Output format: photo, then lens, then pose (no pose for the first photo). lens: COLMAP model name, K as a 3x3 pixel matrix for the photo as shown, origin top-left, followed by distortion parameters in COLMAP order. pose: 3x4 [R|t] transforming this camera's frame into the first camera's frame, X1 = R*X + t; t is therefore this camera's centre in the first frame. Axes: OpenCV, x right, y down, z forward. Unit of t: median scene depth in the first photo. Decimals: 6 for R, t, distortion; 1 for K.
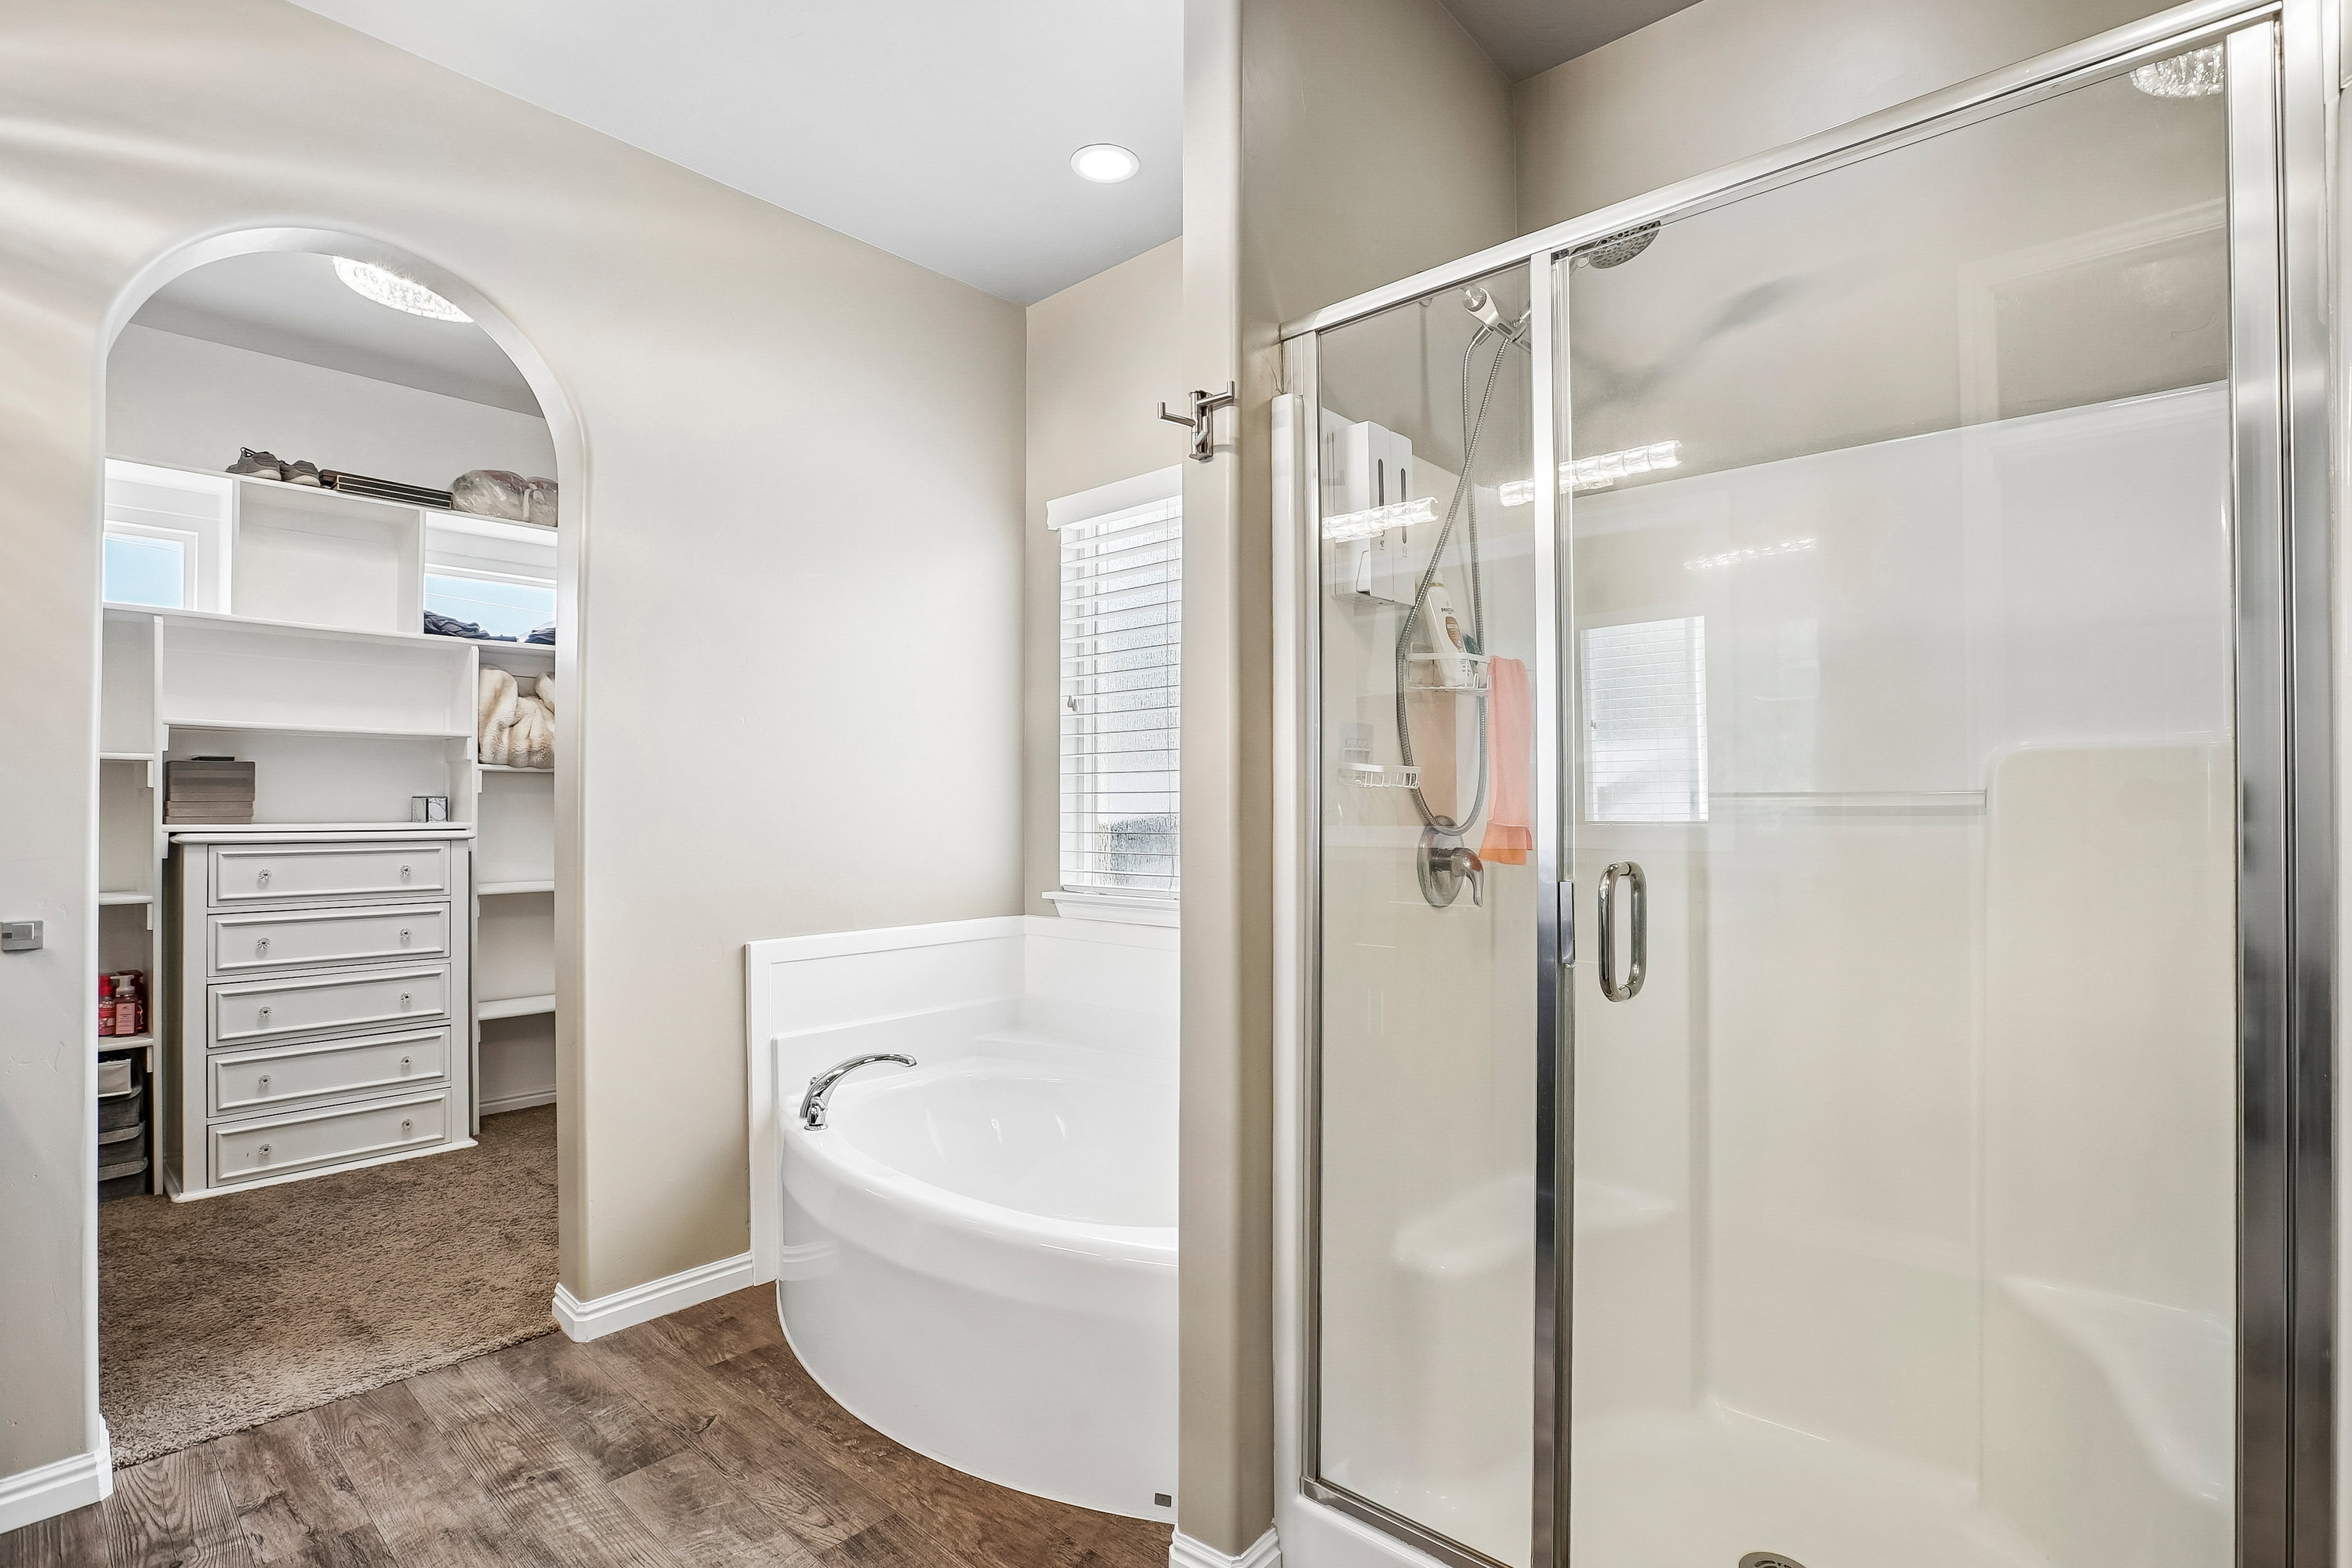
lens RADIAL K [[1114.7, 0, 1182.5], [0, 1114.7, 794.5], [0, 0, 1]] dist [-0.058222, 0.019696]
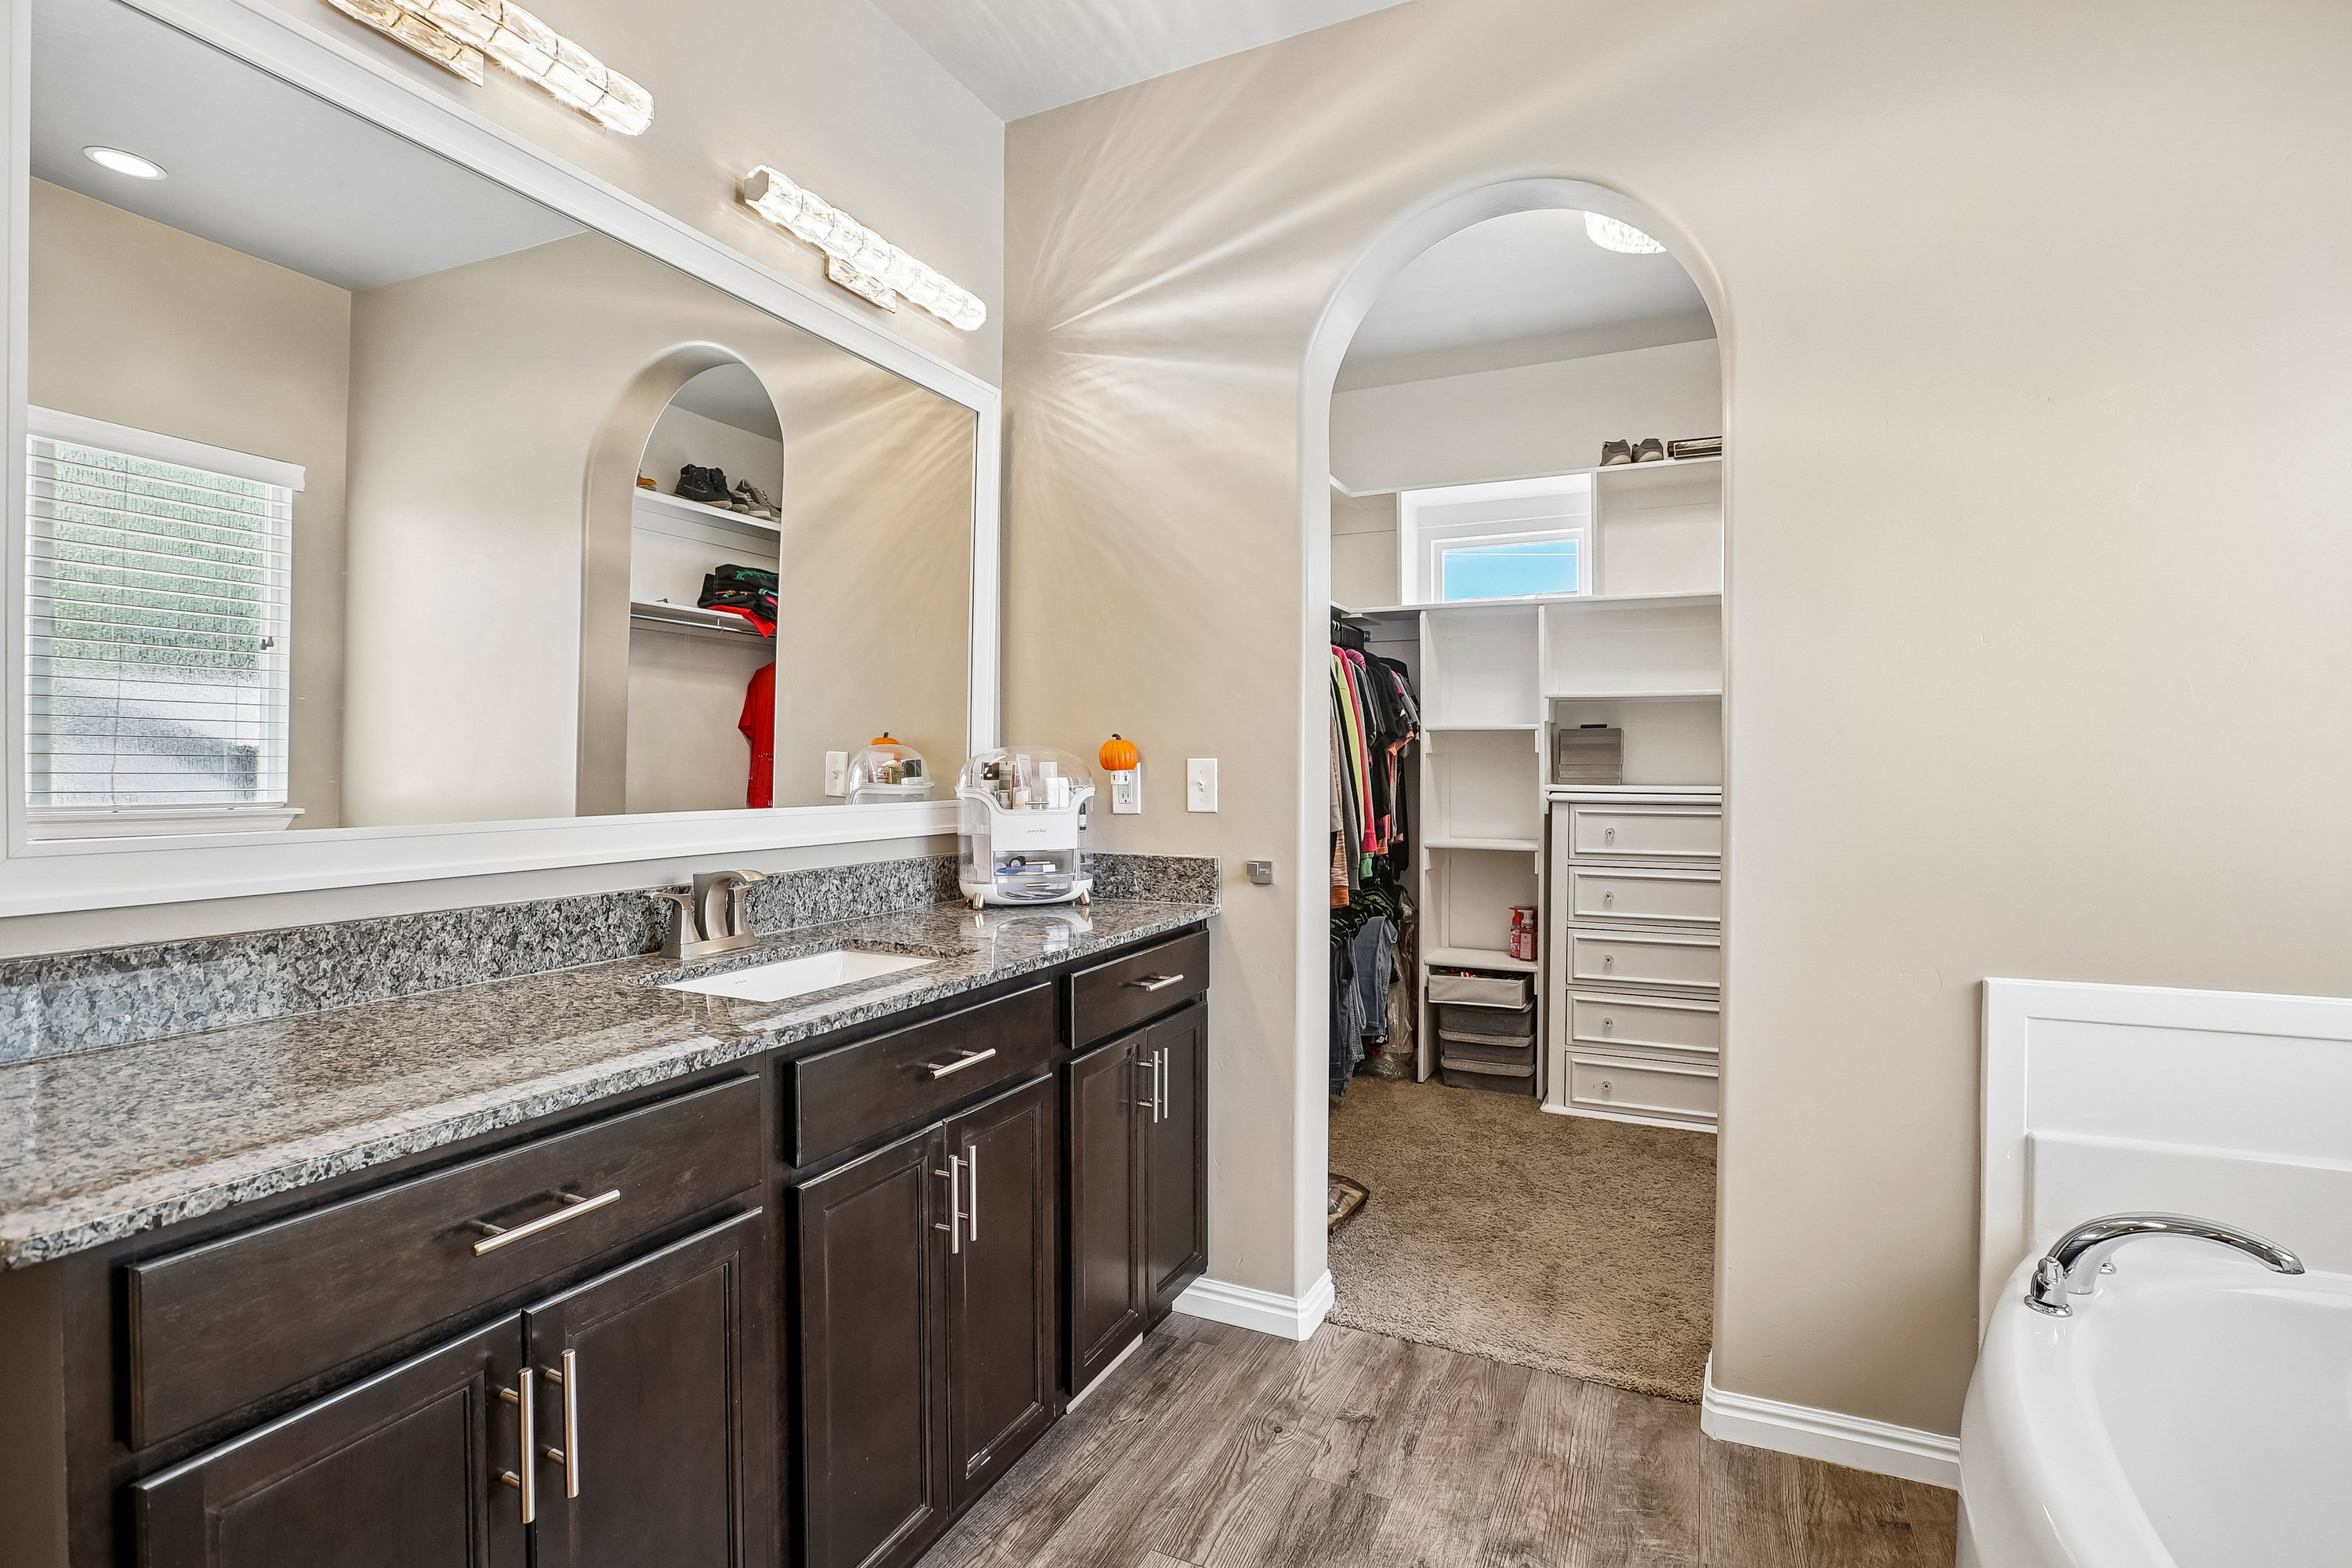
lens RADIAL K [[1081.7, 0, 1180.6], [0, 1081.7, 781.8], [0, 0, 1]] dist [-0.053567, 0.019552]
pose [[0.278987, 0.013398, -0.960202, 0.081495], [0.009071, 0.999821, 0.016587, 0.002320], [0.960252, -0.013337, 0.278815, 0.405111]]
